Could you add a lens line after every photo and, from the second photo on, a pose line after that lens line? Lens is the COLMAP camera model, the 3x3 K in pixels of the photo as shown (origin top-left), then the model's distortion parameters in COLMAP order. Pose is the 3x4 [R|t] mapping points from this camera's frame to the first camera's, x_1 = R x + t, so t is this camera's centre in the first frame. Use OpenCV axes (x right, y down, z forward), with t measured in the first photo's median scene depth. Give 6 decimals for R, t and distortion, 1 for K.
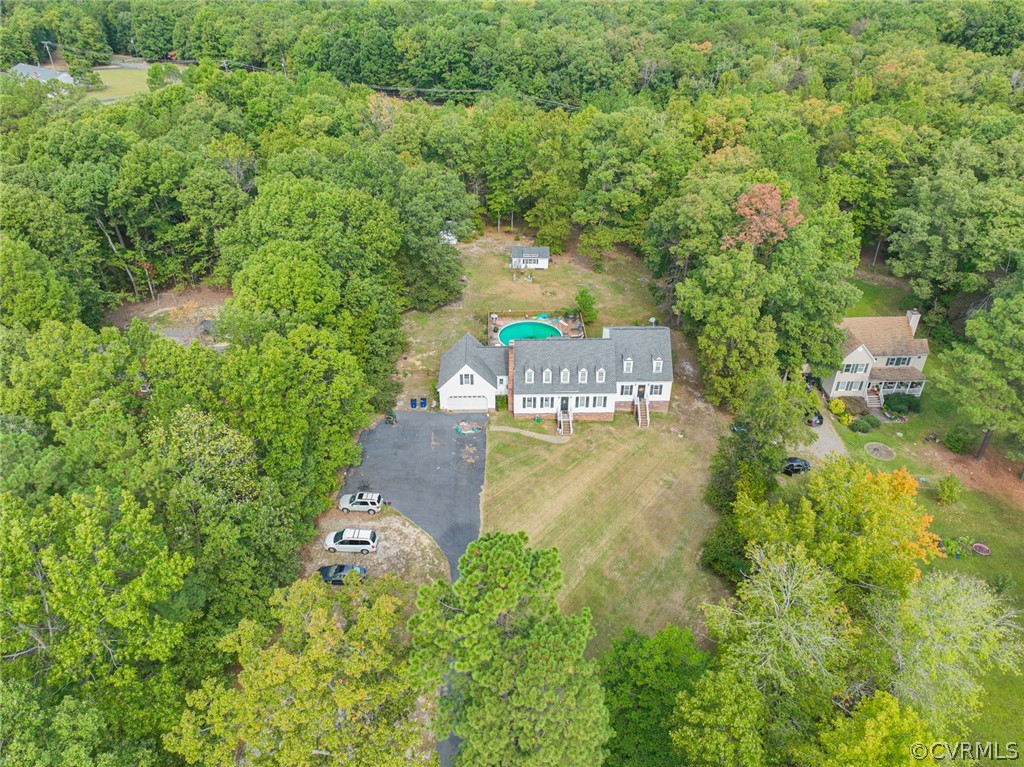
lens RADIAL K [[724.7, 0, 507.4], [0, 724.7, 393.5], [0, 0, 1]] dist [0.000777, 0.015939]
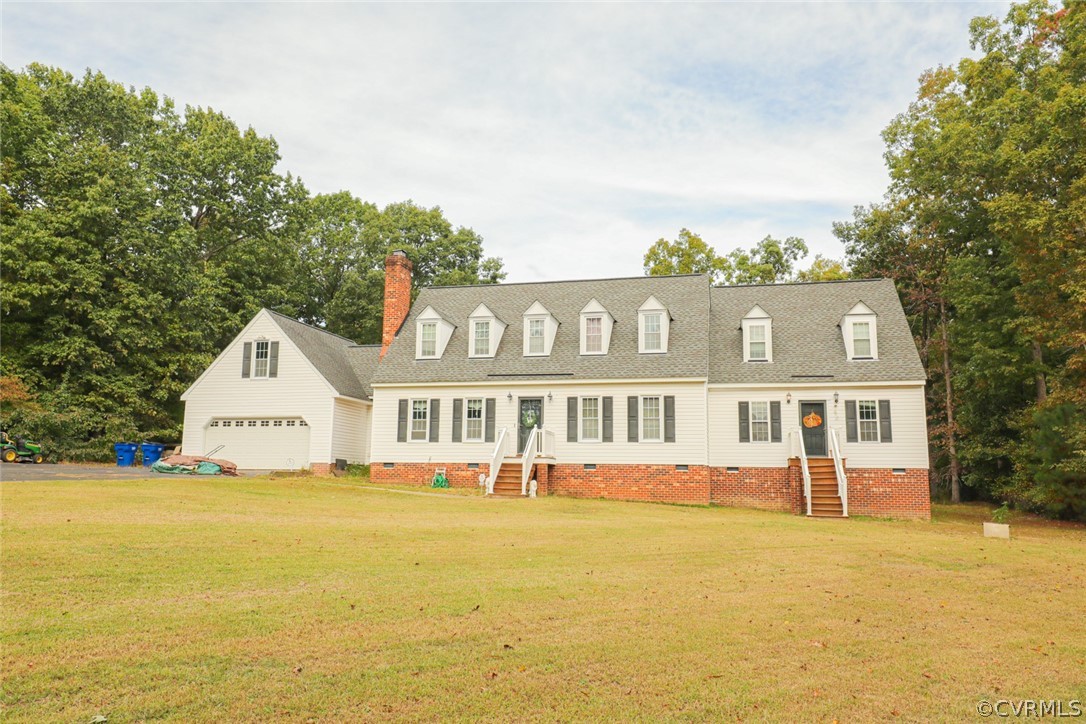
lens RADIAL K [[820.8, 0, 543.7], [0, 820.8, 361.2], [0, 0, 1]] dist [0.005654, 0.000908]
pose [[0.968844, -0.012139, -0.247374, 0.165188], [-0.155576, 0.747326, -0.645988, 0.205958], [0.192710, 0.664347, 0.722153, 0.743686]]
